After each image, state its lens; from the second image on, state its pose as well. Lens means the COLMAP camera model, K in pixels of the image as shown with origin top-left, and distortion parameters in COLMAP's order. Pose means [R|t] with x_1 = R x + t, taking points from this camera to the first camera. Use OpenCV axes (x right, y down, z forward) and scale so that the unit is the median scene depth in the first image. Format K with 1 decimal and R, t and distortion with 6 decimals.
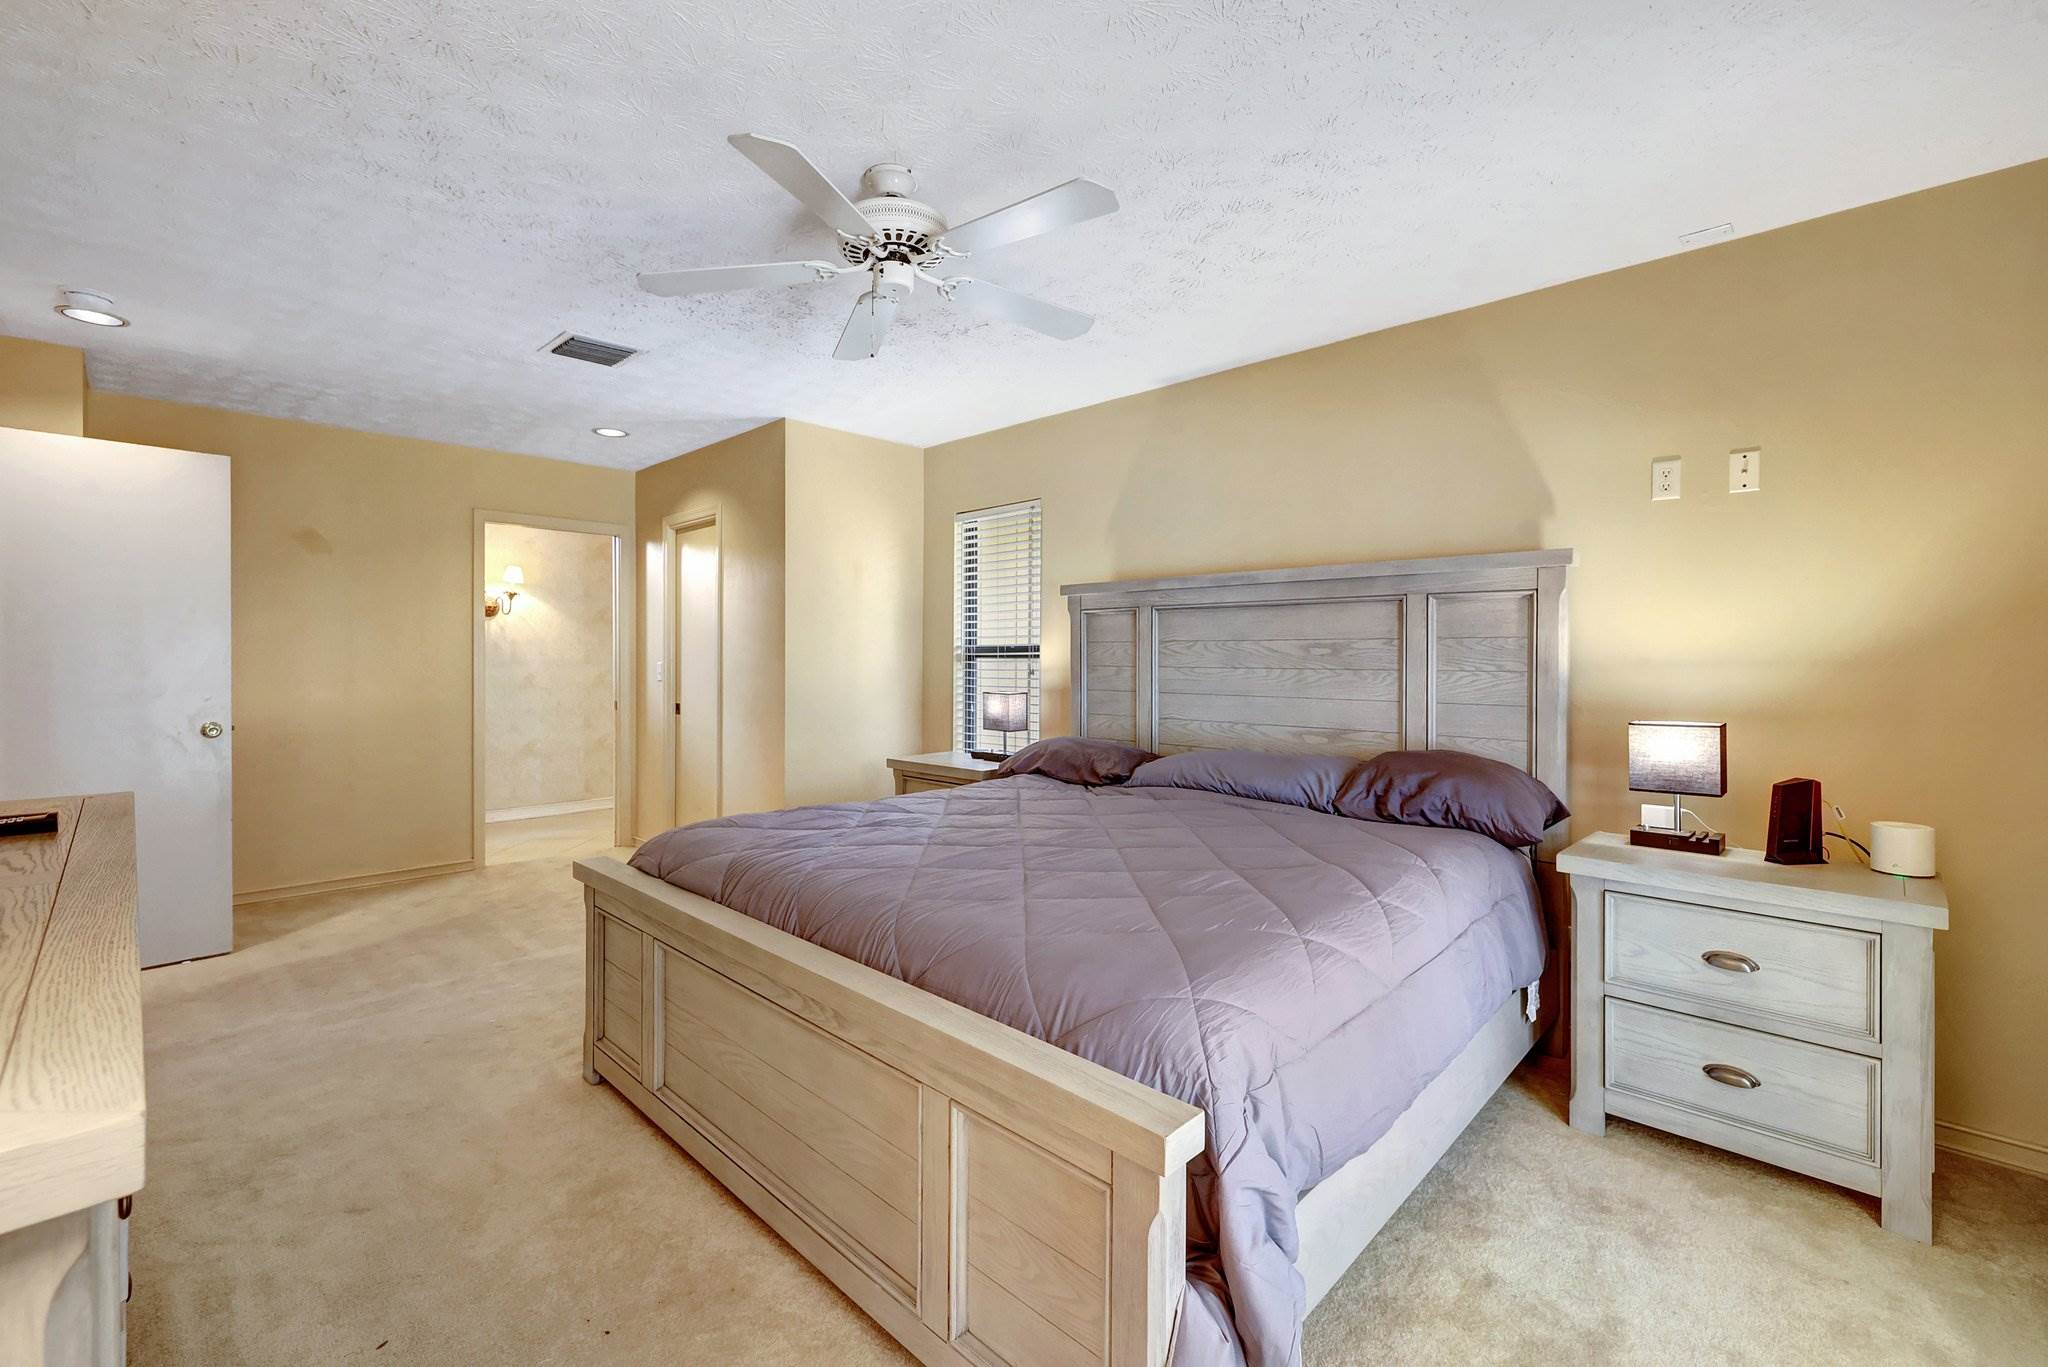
lens RADIAL K [[863.7, 0, 1025.0], [0, 863.7, 669.7], [0, 0, 1]] dist [-0.002229, -0.000099]
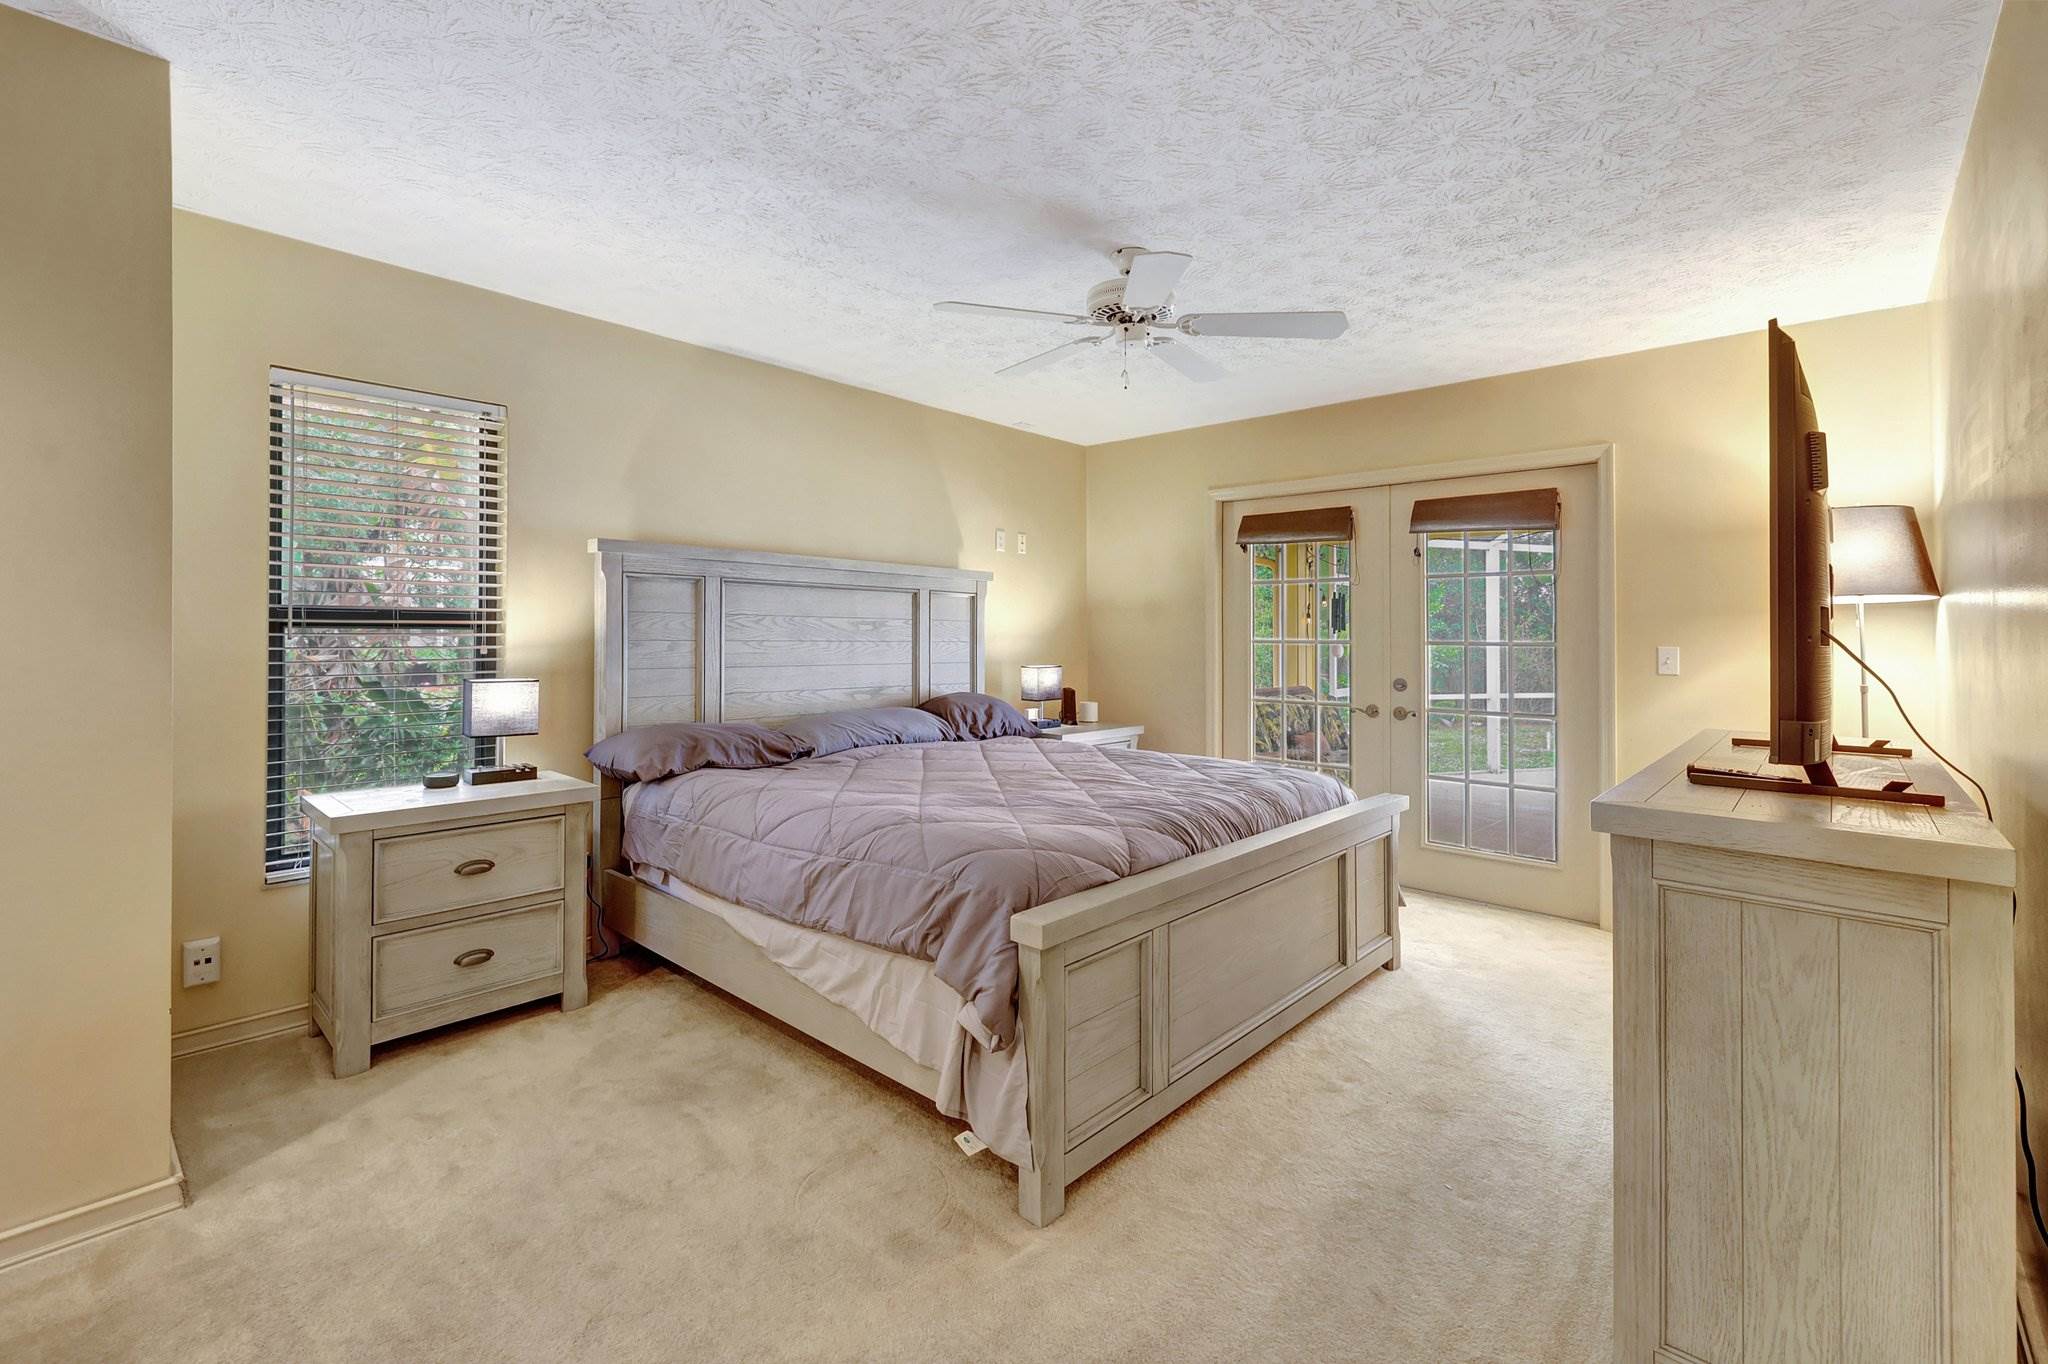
lens RADIAL K [[863.7, 0, 1020.7], [0, 863.7, 636.9], [0, 0, 1]] dist [-0.002229, -0.000099]
pose [[-0.003235, 0.000100, 0.999995, -0.875085], [0.006642, 0.999978, -0.000079, -0.005671], [-0.999973, 0.006642, -0.003235, 0.726266]]
